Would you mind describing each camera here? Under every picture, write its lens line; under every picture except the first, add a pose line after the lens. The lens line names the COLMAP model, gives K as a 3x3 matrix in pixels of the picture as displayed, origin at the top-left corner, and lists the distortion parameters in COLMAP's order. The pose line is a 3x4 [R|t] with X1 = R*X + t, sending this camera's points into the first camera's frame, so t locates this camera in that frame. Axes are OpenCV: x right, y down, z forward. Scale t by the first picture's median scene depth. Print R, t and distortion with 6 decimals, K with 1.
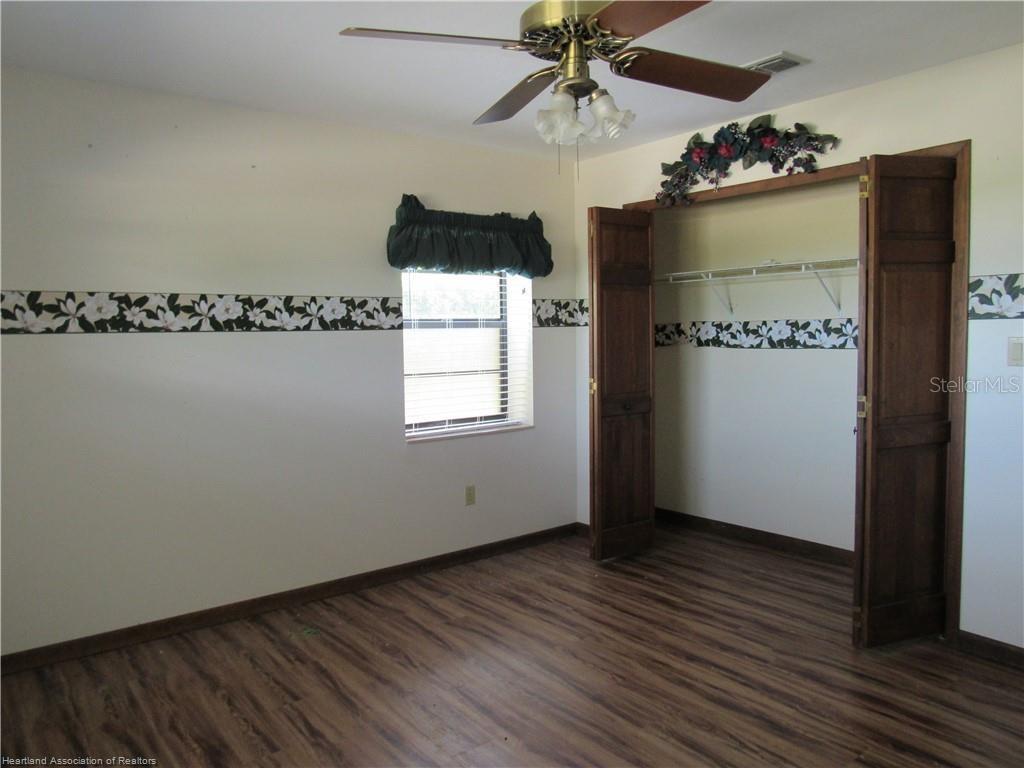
lens RADIAL K [[770.3, 0, 511.8], [0, 770.3, 382.7], [0, 0, 1]] dist [0.035887, 0.001976]
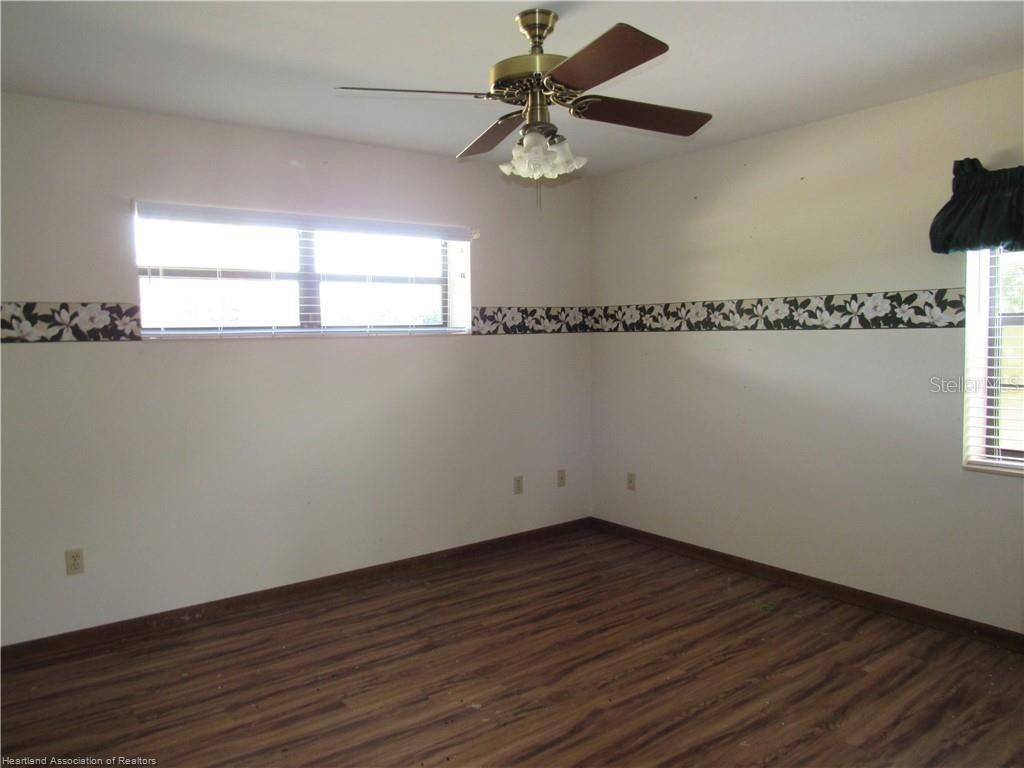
lens RADIAL K [[770.3, 0, 511.3], [0, 770.3, 387.2], [0, 0, 1]] dist [0.035887, 0.001976]
pose [[-0.027915, 0.084320, -0.996048, 0.768714], [-0.058850, 0.994569, 0.085844, -0.055185], [0.997876, 0.061014, -0.022801, 0.617926]]
